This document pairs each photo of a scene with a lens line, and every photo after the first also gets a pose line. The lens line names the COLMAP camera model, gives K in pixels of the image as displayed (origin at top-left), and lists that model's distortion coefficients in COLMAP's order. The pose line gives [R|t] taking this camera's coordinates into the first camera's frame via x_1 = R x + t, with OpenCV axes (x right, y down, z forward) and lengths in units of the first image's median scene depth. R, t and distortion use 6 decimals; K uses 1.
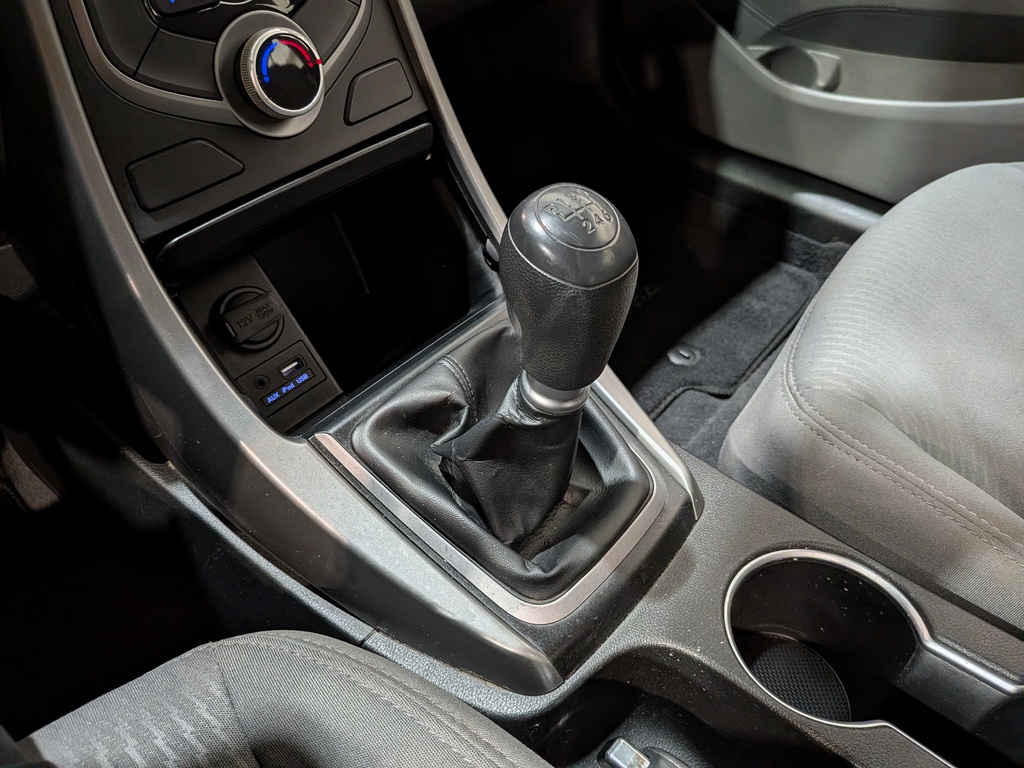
lens RADIAL K [[756.2, 0, 511.8], [0, 756.2, 376.2], [0, 0, 1]] dist [0.090511, -0.173384]
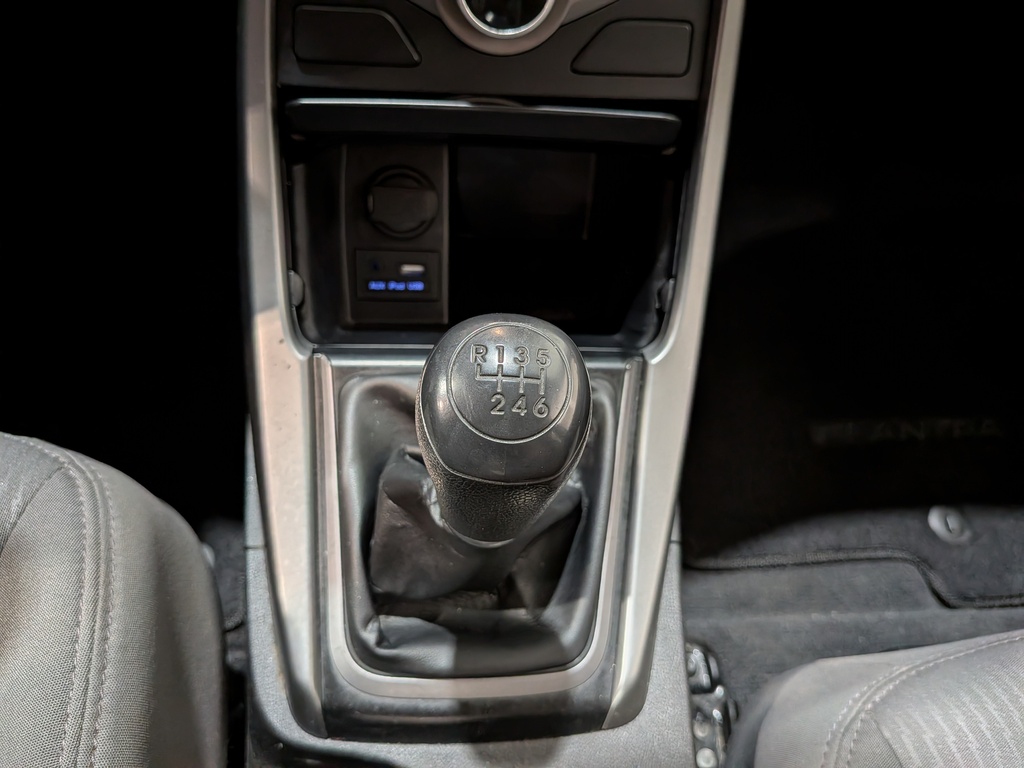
lens RADIAL K [[772.2, 0, 514.9], [0, 772.2, 386.1], [0, 0, 1]] dist [-0.002058, -0.001097]
pose [[0.687534, 0.636386, -0.349728, 0.222947], [-0.553390, 0.771025, 0.315087, -0.278429], [0.470166, -0.023097, 0.882276, 0.236831]]
